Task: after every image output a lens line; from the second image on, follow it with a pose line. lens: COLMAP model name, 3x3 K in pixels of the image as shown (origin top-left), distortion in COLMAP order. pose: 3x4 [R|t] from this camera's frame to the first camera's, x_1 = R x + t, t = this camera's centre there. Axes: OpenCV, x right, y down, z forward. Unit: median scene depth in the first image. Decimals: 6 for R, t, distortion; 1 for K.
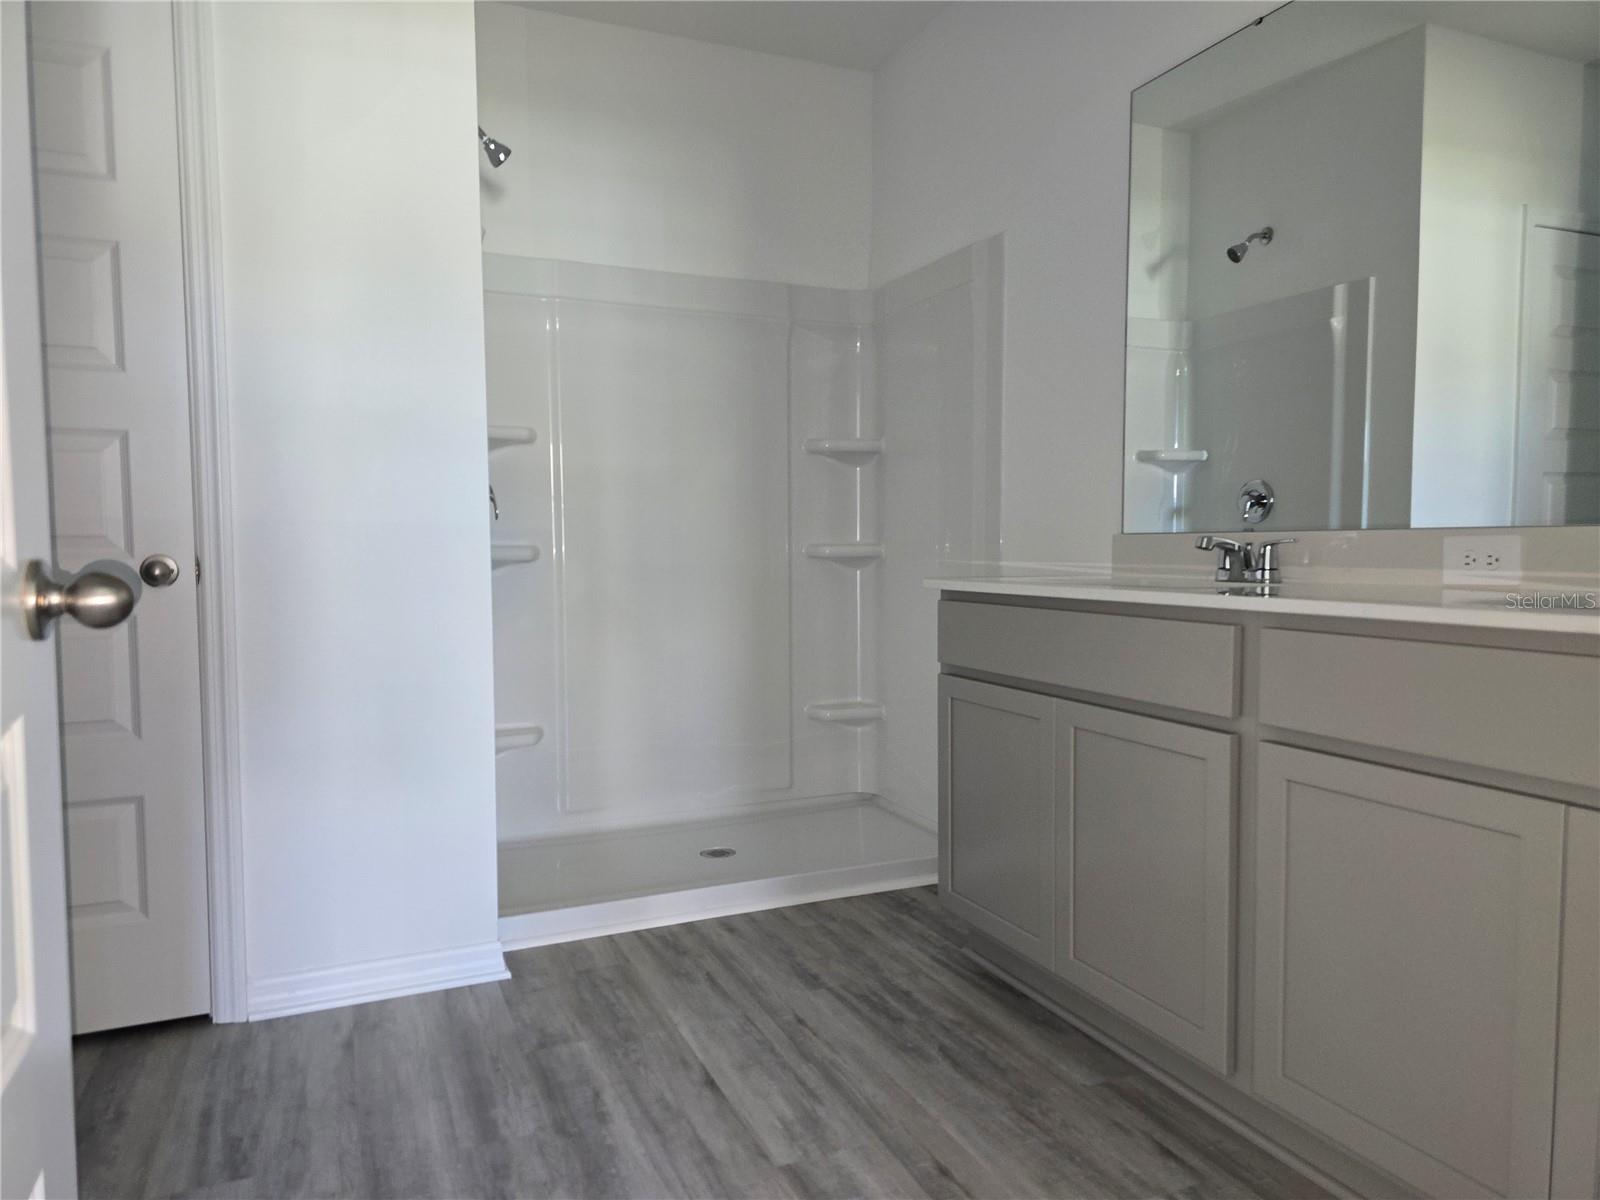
lens RADIAL K [[1066.3, 0, 795.1], [0, 1066.3, 610.9], [0, 0, 1]] dist [0.064094, -0.048856]
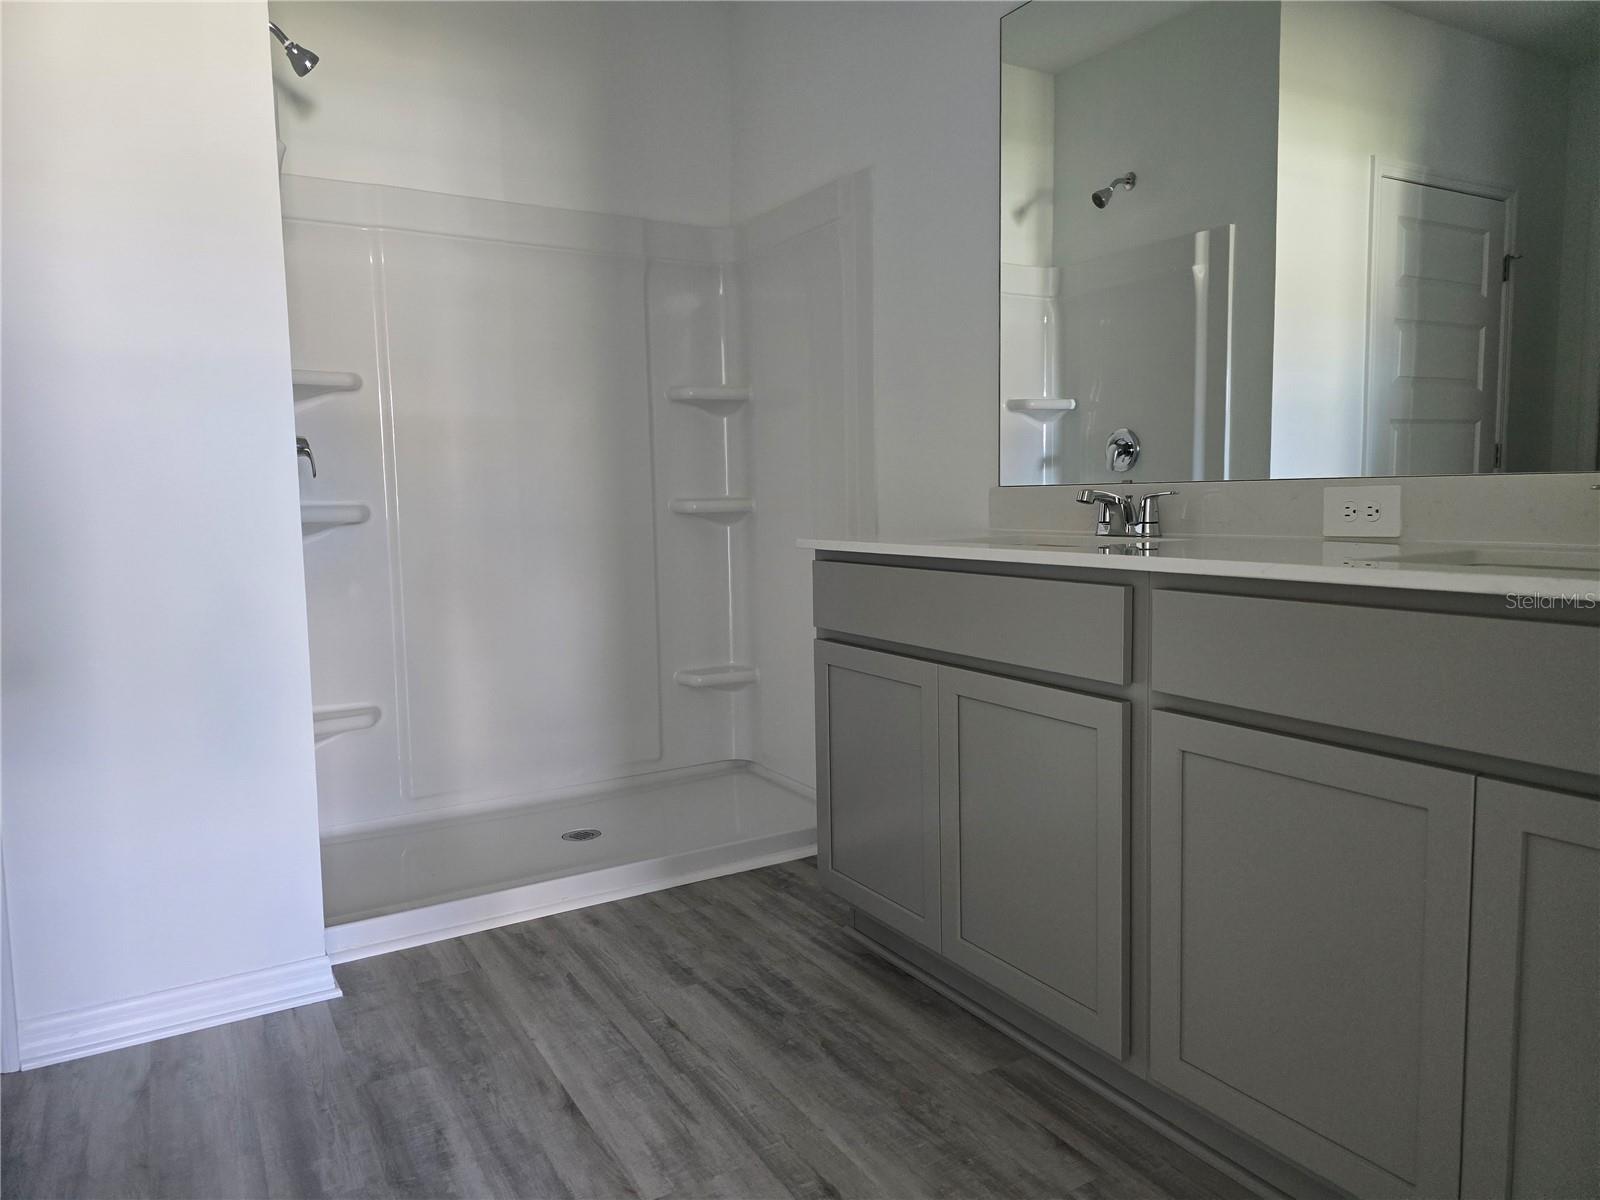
lens RADIAL K [[1074.2, 0, 803.8], [0, 1074.2, 589.0], [0, 0, 1]] dist [0.056955, -0.048005]
pose [[0.991676, -0.024326, 0.126440, 0.008740], [0.021065, 0.999412, 0.027068, -0.011612], [-0.127024, -0.024179, 0.991605, 0.076030]]
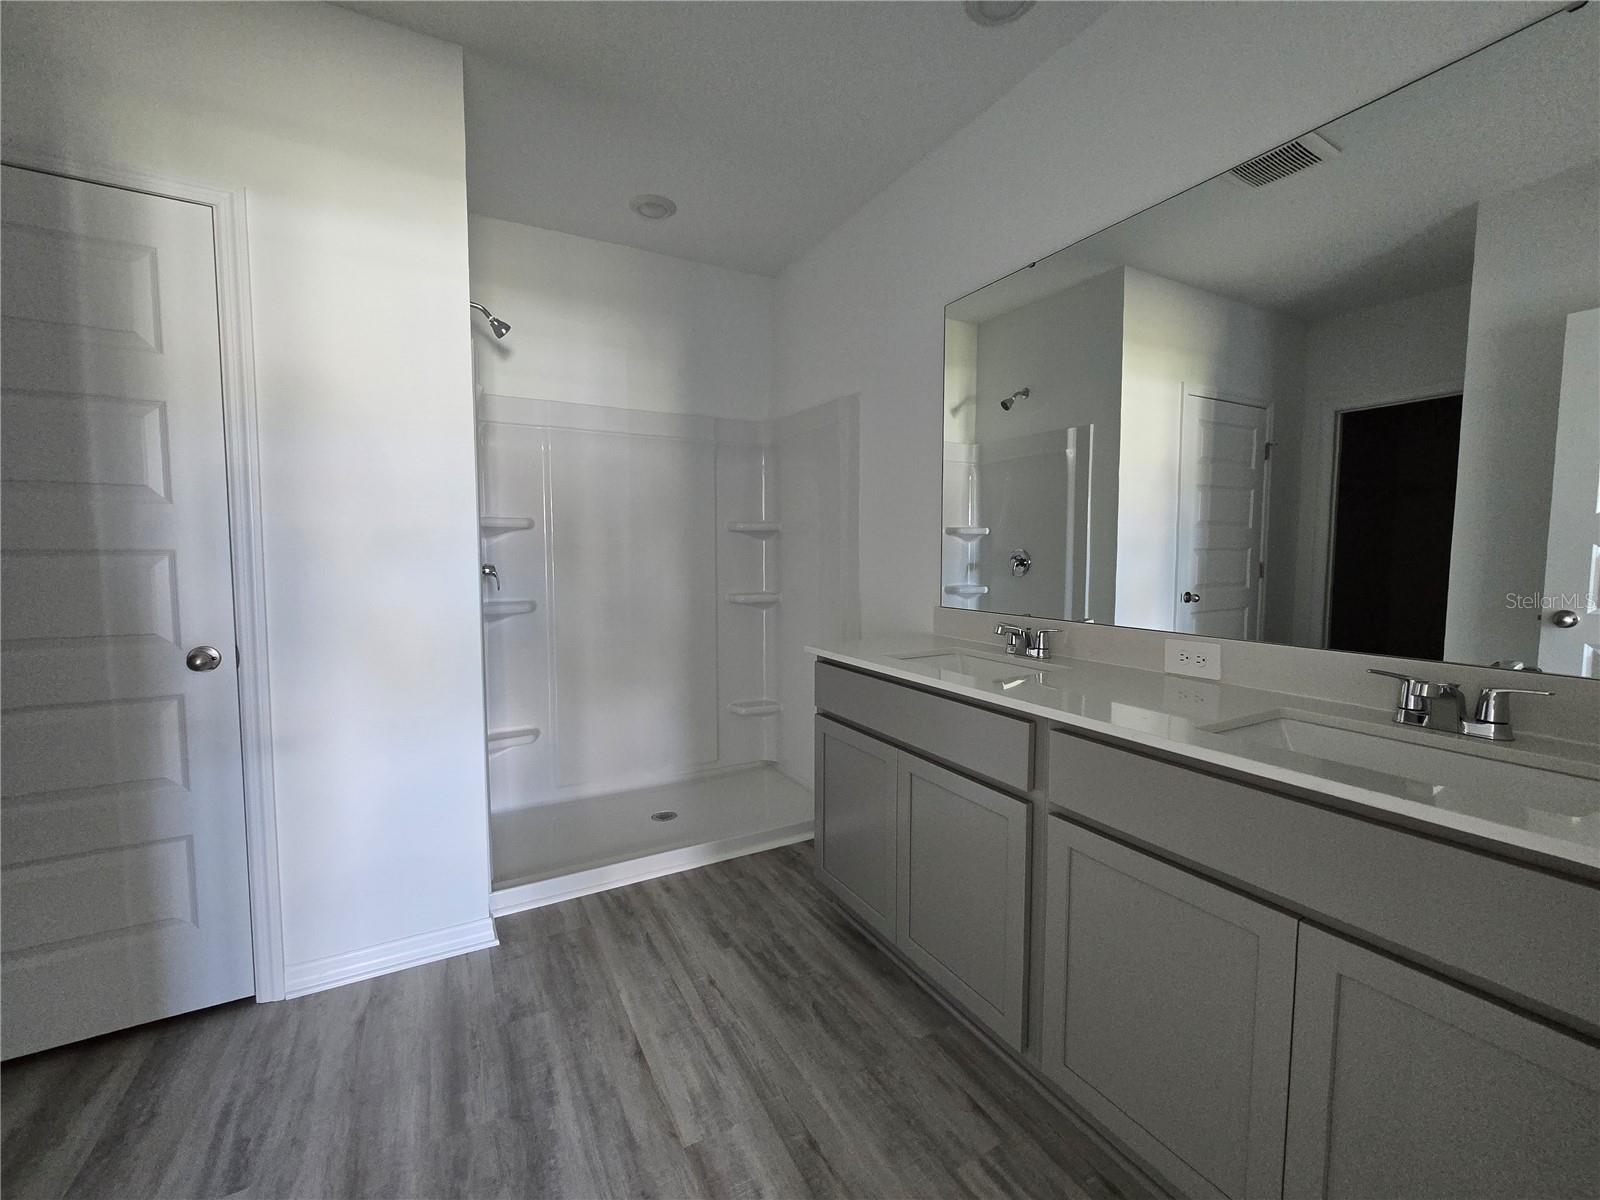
lens RADIAL K [[653.2, 0, 795.1], [0, 653.2, 592.5], [0, 0, 1]] dist [-0.001521, 0.000147]
pose [[0.995816, -0.002032, 0.091364, 0.034088], [0.001769, 0.999994, 0.002950, -0.110153], [-0.091369, -0.002776, 0.995813, 0.164292]]
